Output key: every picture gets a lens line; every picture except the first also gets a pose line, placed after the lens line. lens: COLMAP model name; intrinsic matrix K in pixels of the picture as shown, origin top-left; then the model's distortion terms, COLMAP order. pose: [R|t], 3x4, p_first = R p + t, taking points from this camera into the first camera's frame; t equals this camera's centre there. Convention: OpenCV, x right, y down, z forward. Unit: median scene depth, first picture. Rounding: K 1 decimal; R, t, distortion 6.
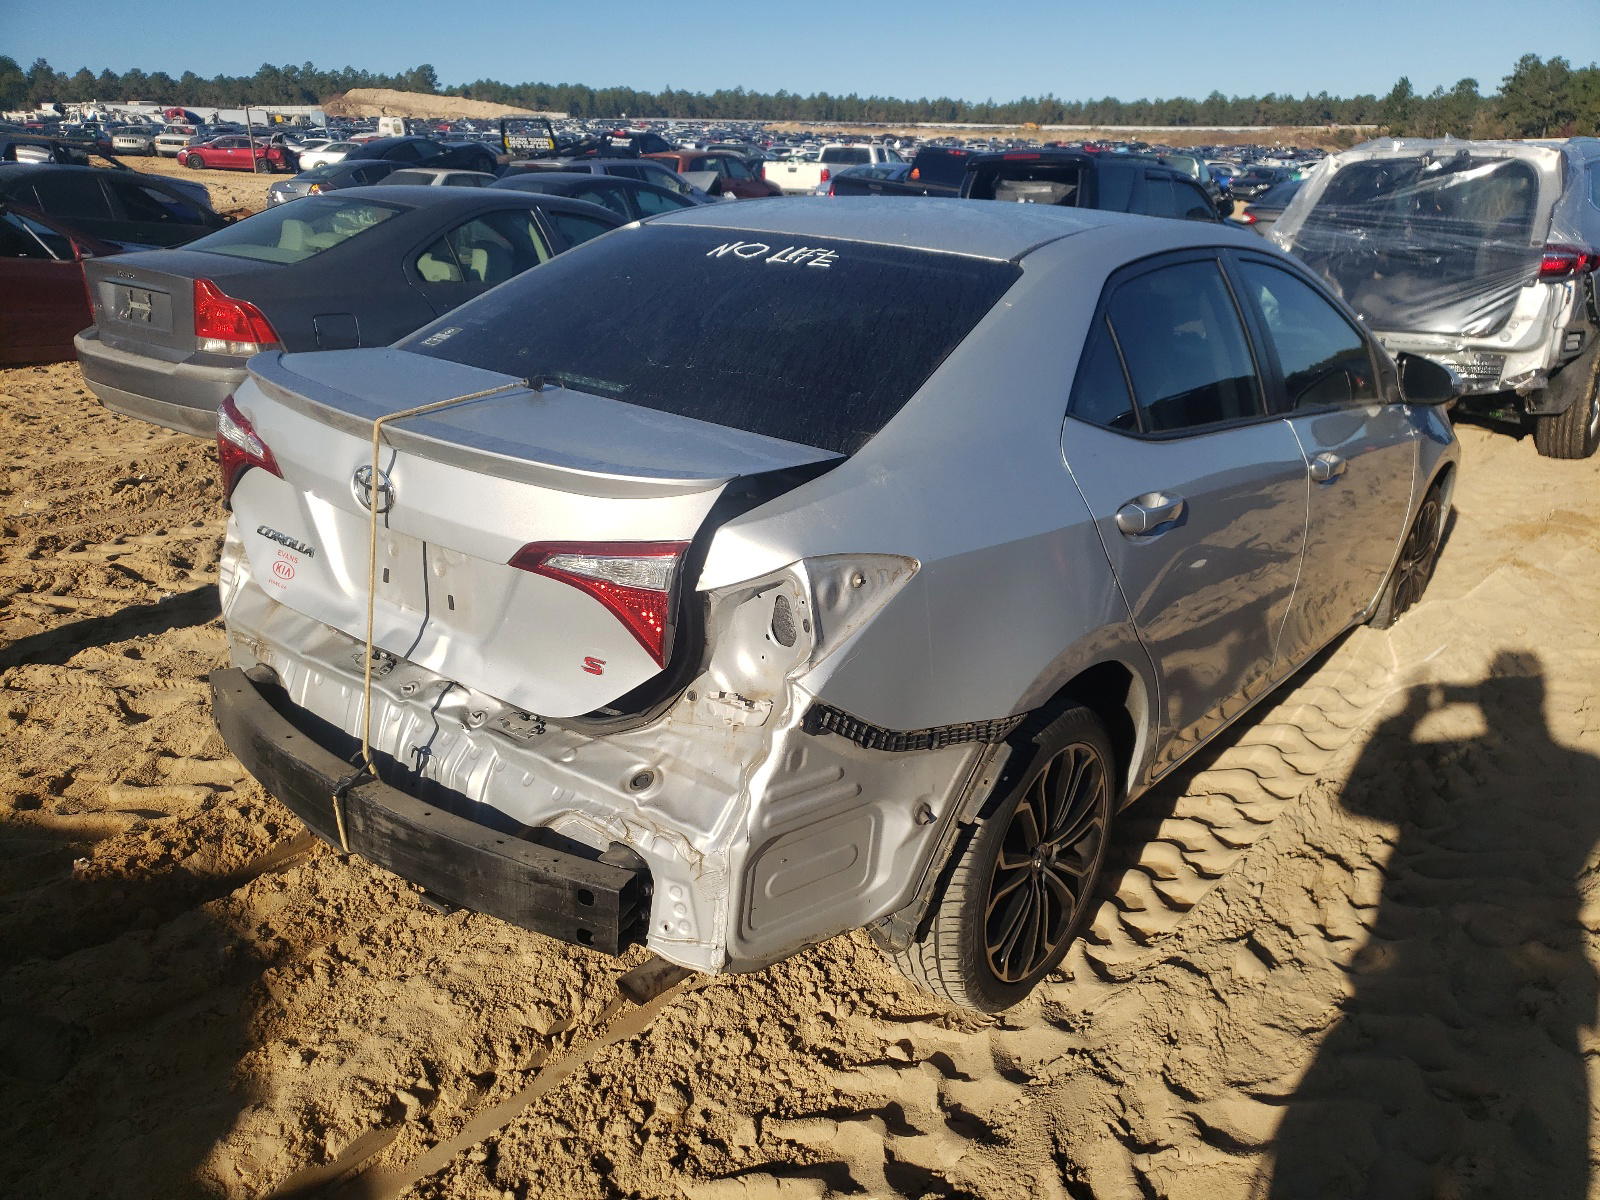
lens RADIAL K [[1213.3, 0, 800.0], [0, 1213.3, 600.3], [0, 0, 1]] dist [0.005589, 0.000687]
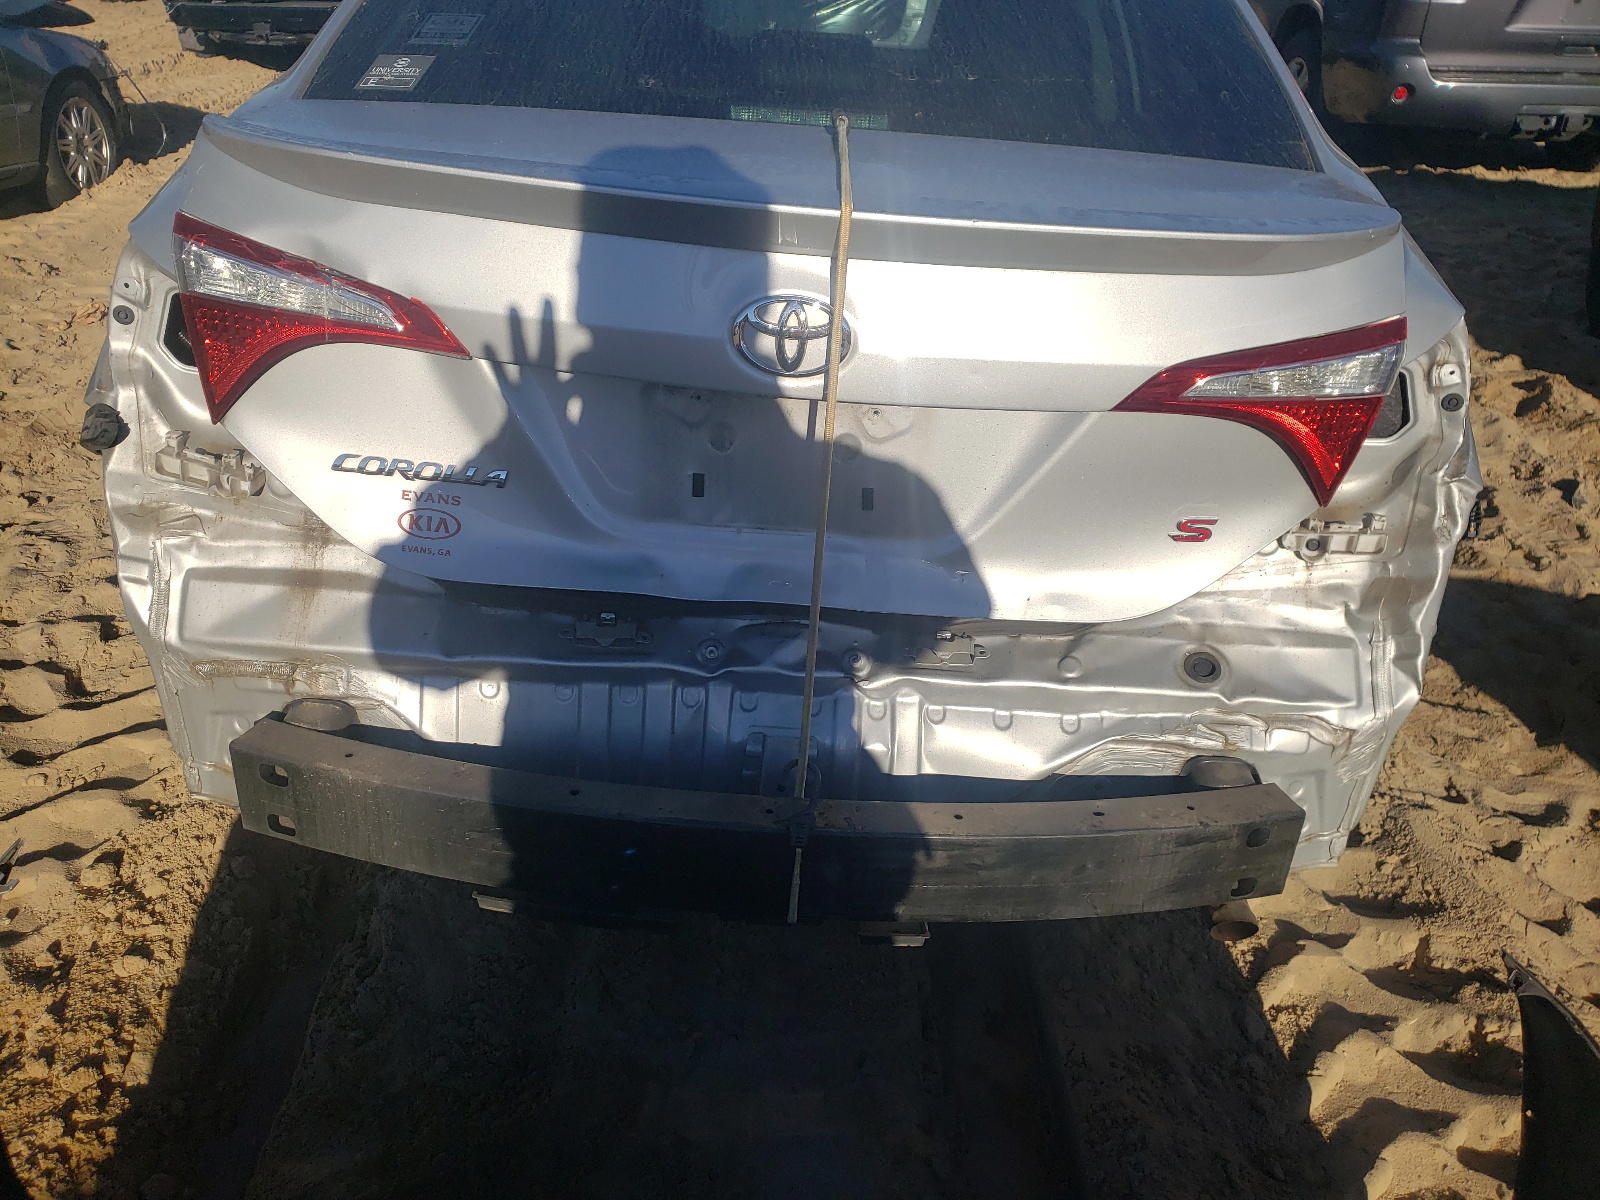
lens RADIAL K [[1213.3, 0, 800.1], [0, 1213.3, 599.6], [0, 0, 1]] dist [0.005589, 0.000687]
pose [[0.798325, -0.287568, 0.529134, -0.608605], [0.179251, 0.952270, 0.247086, -0.100917], [-0.574932, -0.102408, 0.811767, 0.466633]]
